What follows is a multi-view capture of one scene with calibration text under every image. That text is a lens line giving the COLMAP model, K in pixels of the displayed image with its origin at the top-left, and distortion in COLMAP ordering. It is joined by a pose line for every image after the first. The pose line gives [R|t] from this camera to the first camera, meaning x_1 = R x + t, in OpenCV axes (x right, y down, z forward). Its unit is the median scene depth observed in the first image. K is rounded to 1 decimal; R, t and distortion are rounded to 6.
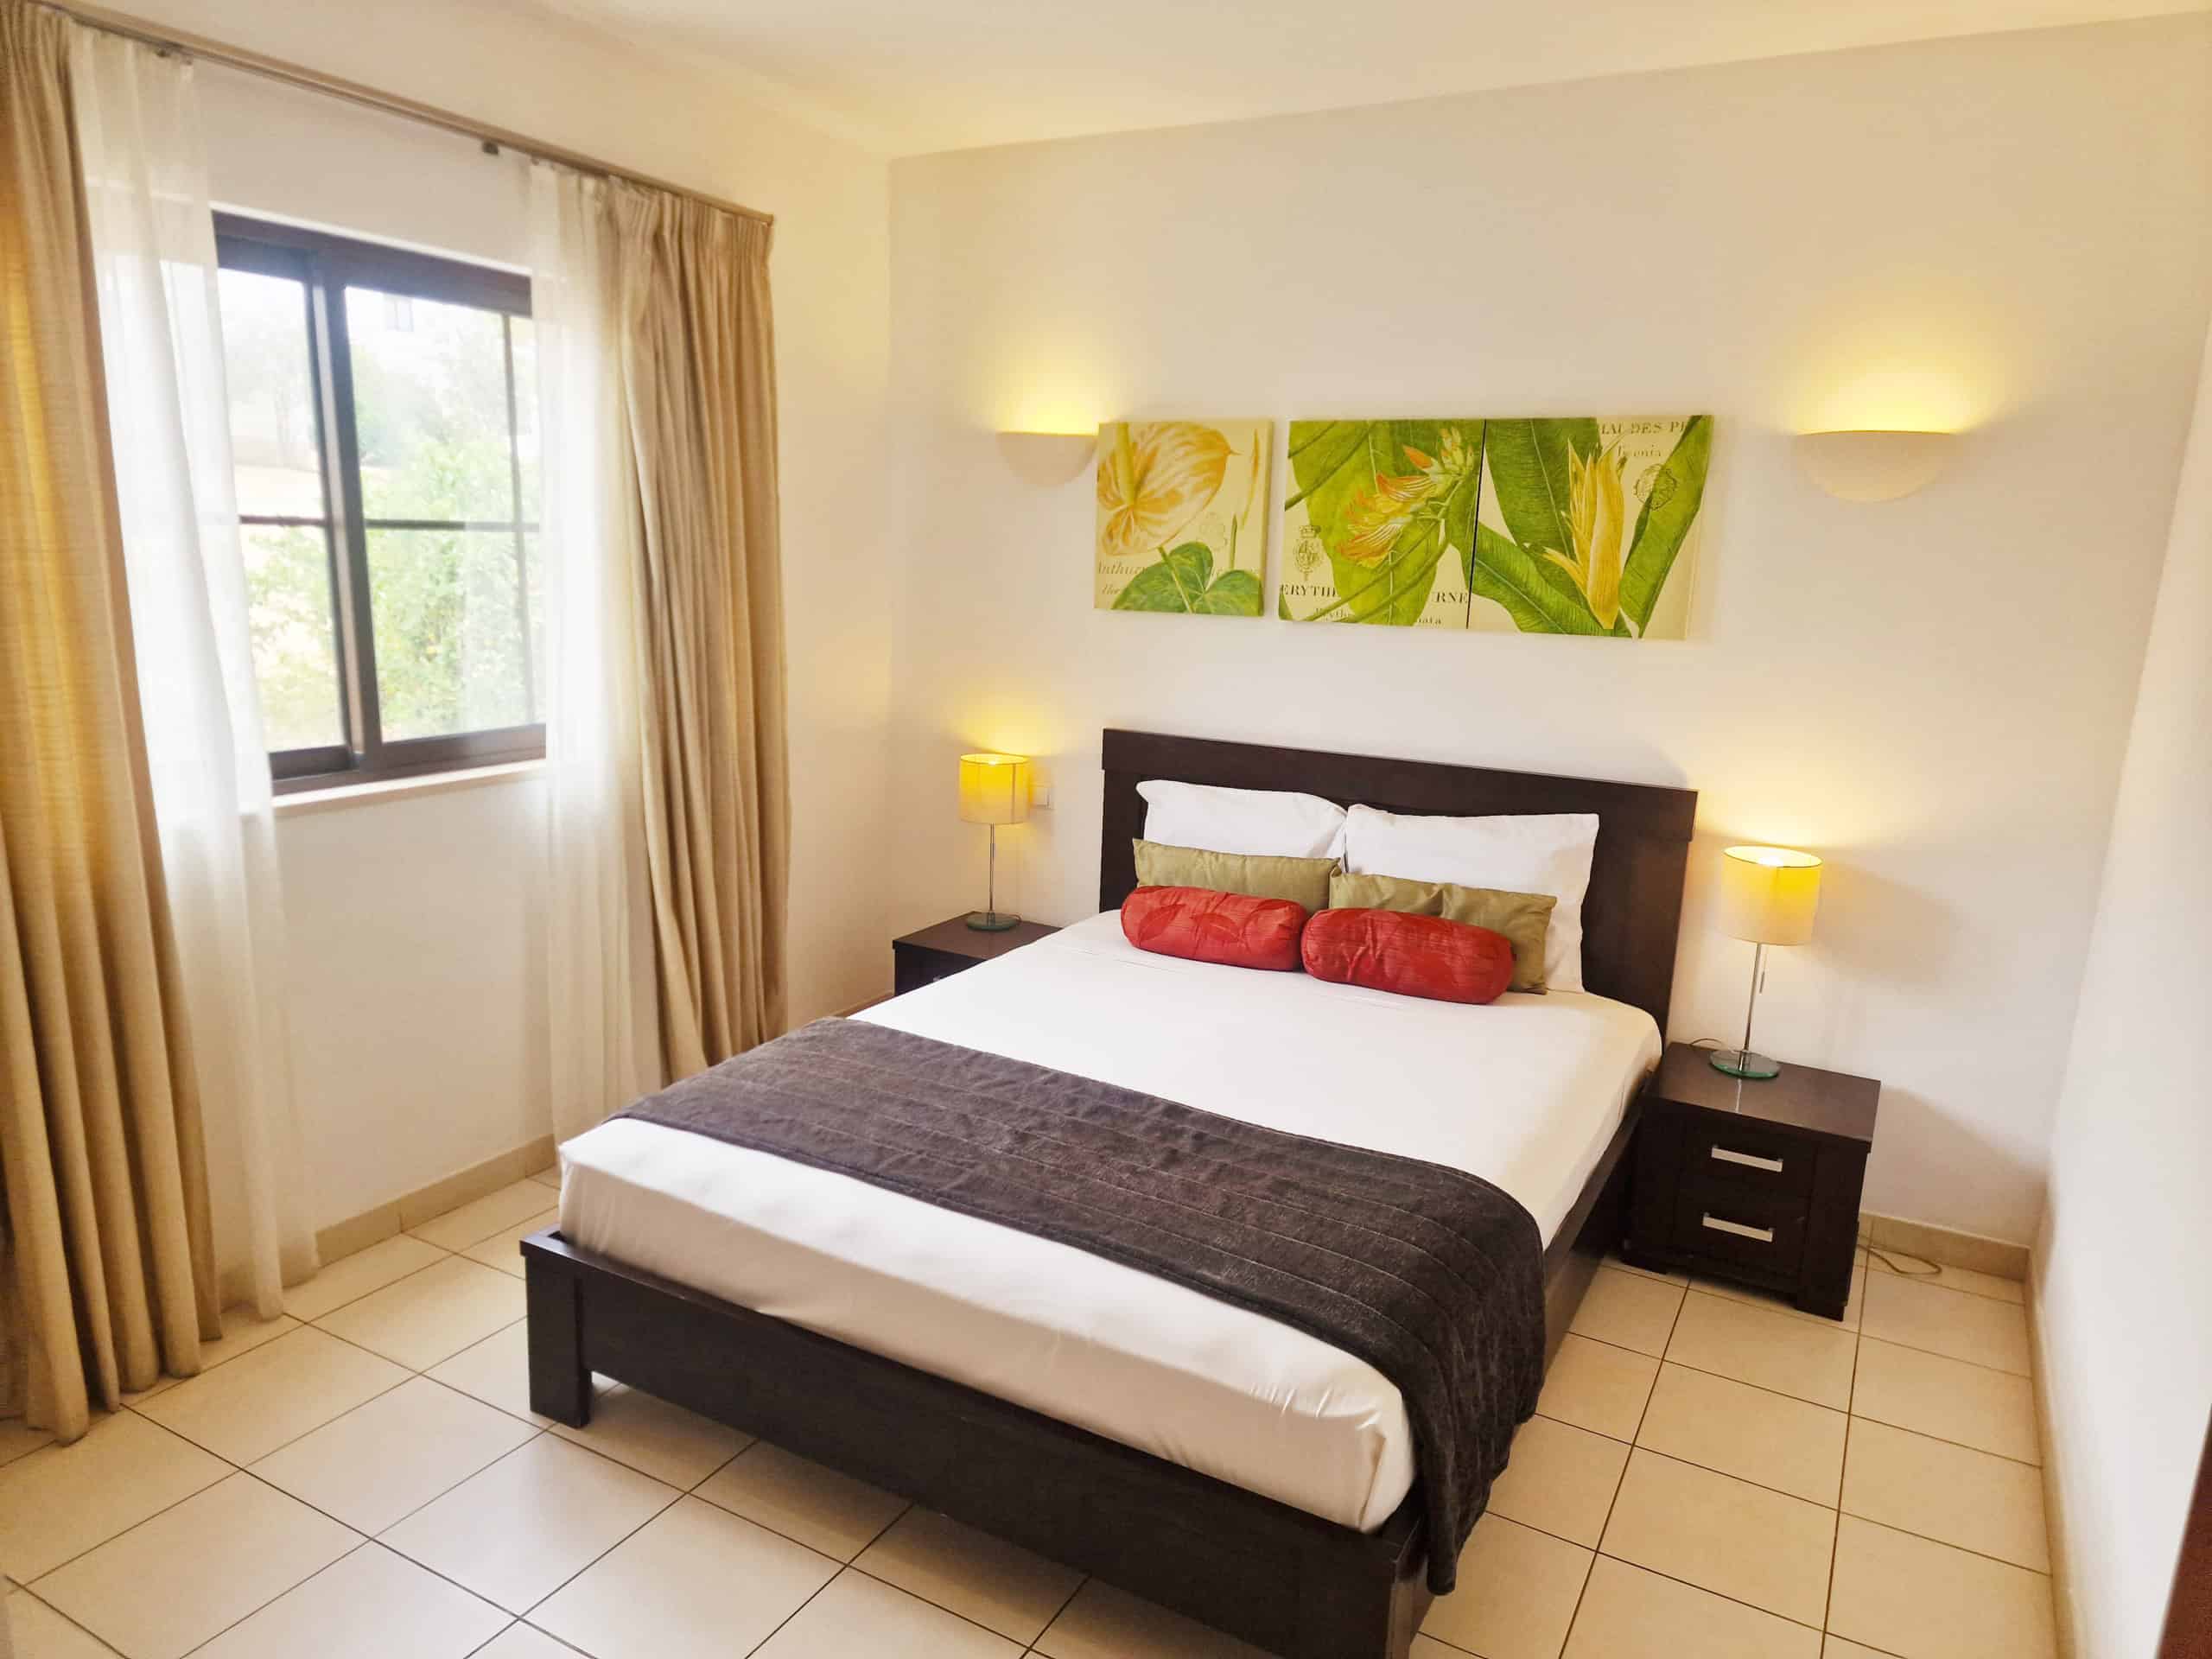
lens RADIAL K [[1463.3, 0, 1107.0], [0, 1463.3, 842.4], [0, 0, 1]] dist [0.060590, -0.000343]
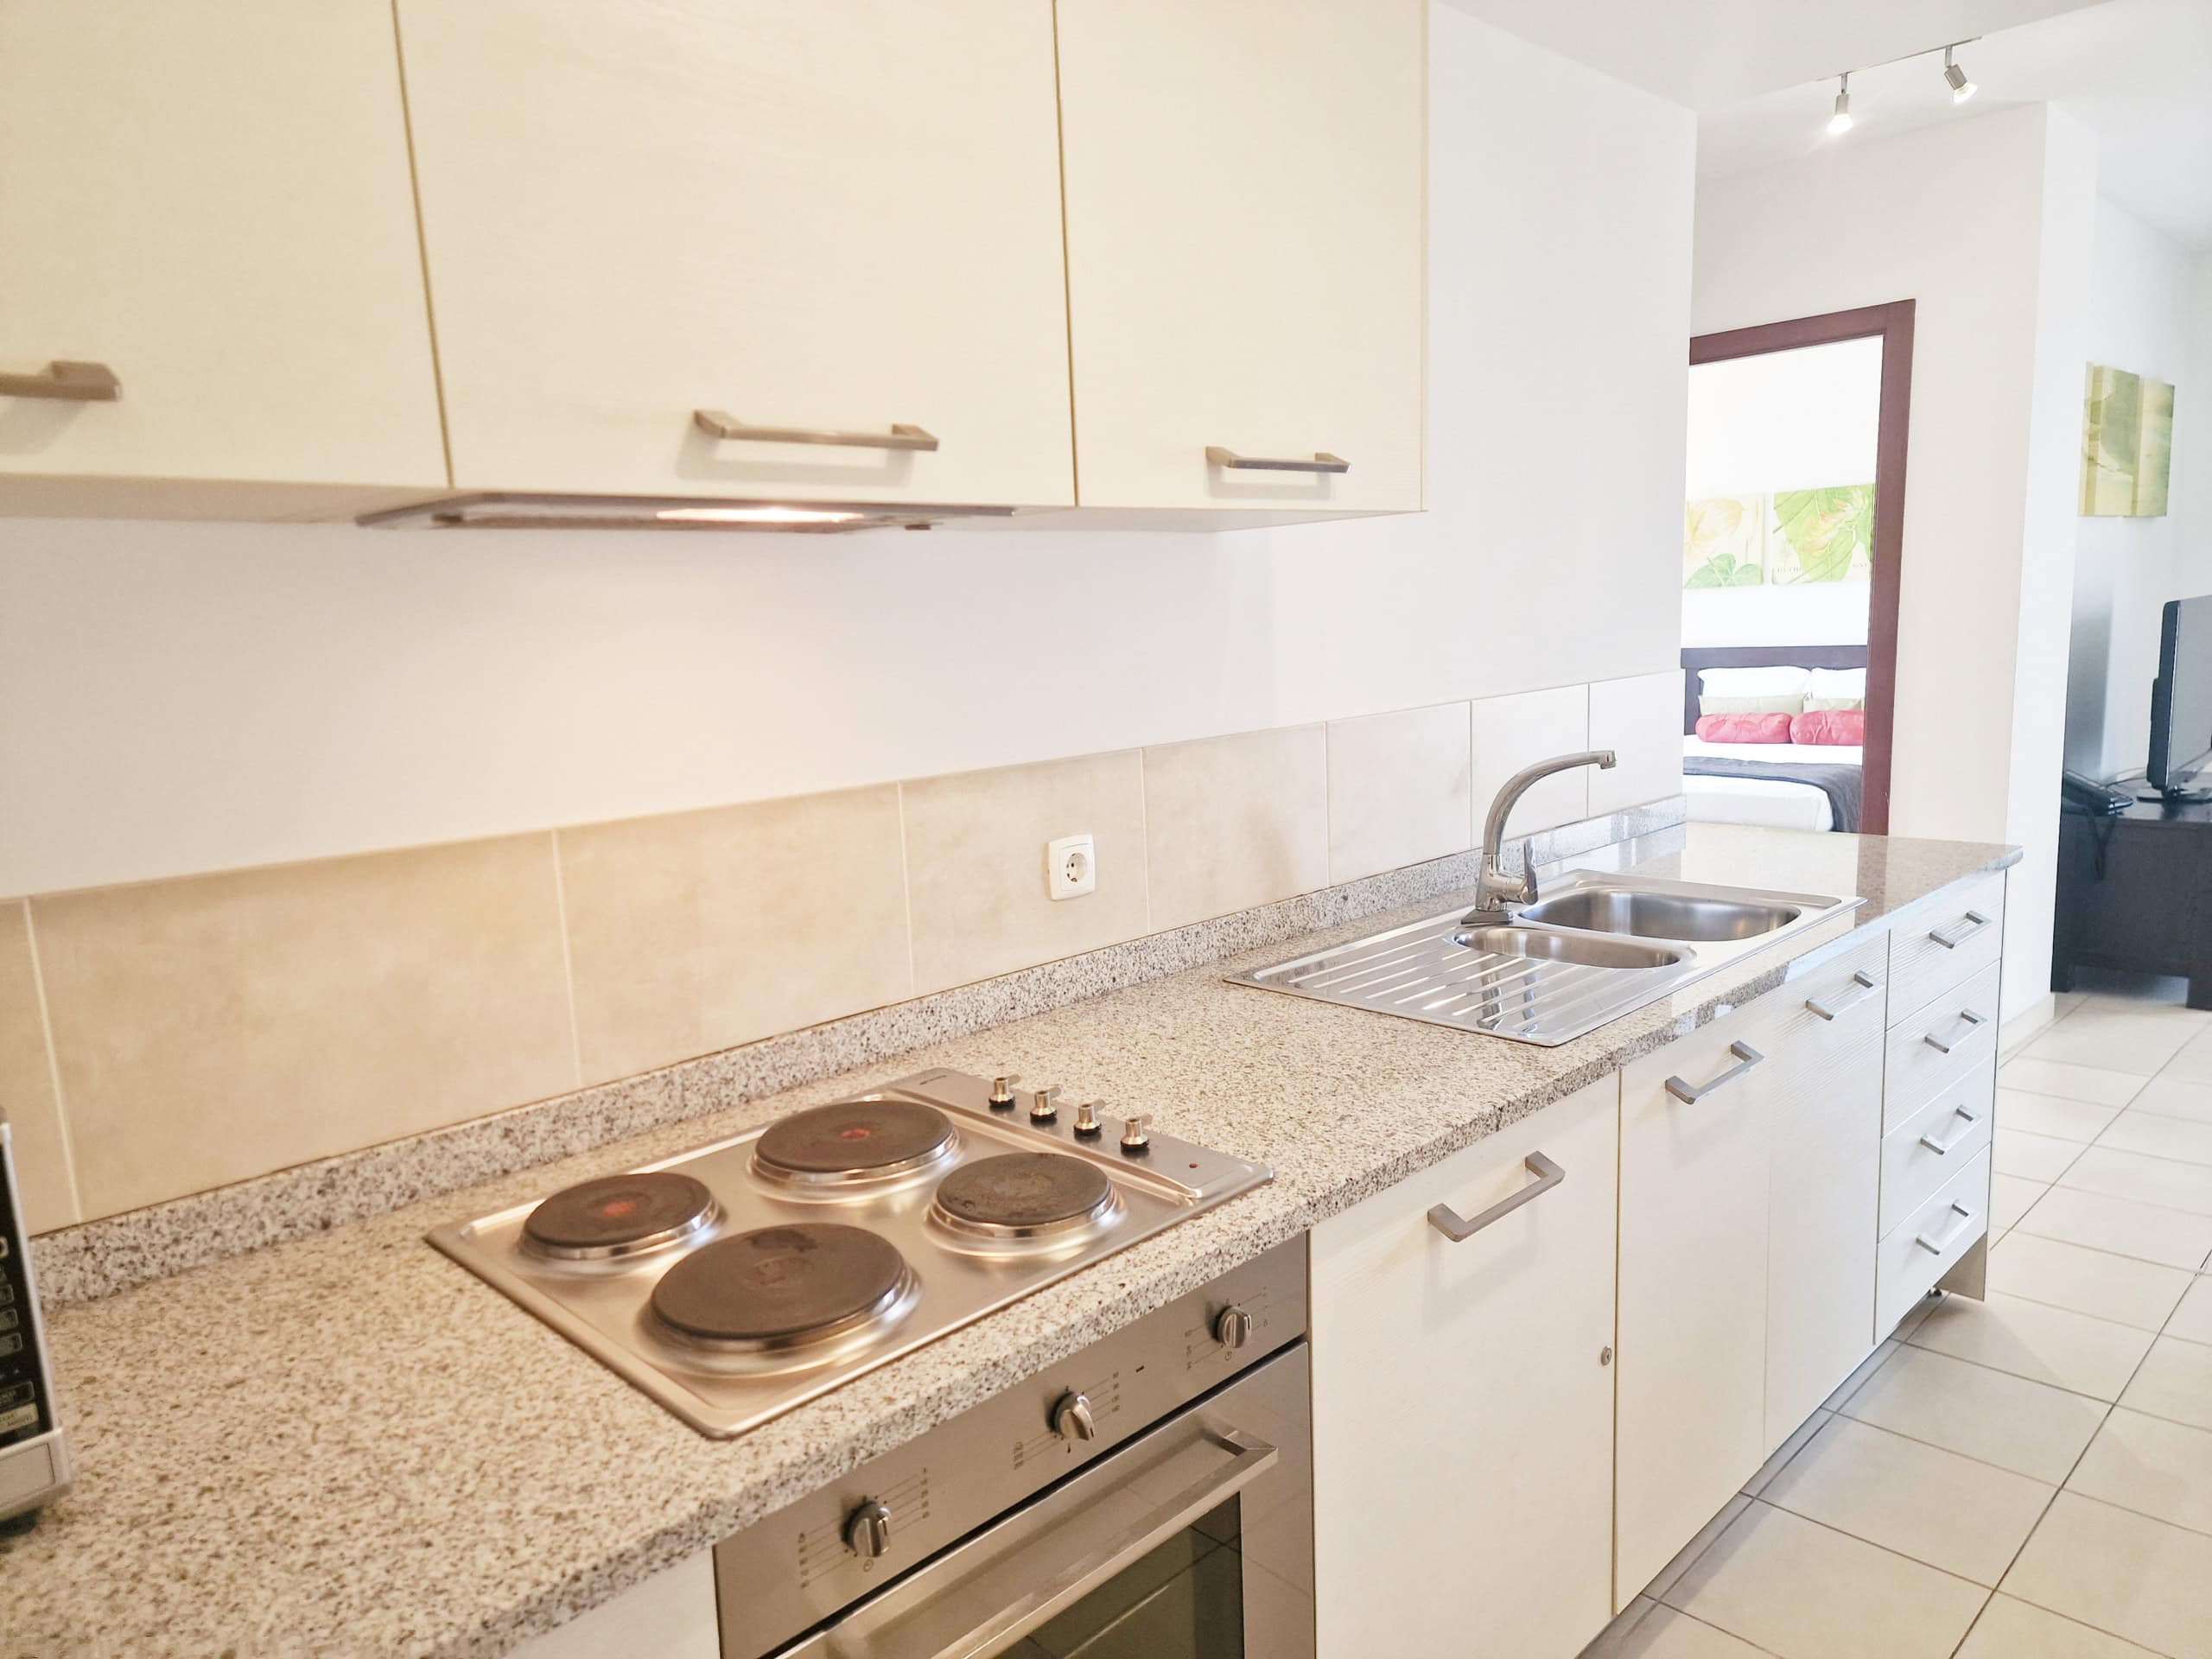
lens RADIAL K [[1463.3, 0, 1104.8], [0, 1463.3, 839.7], [0, 0, 1]] dist [0.060590, -0.000343]
pose [[0.957954, -0.034558, -0.284832, -0.216658], [0.019989, 0.998346, -0.053898, 0.325136], [0.286223, 0.045938, 0.957061, -1.368079]]
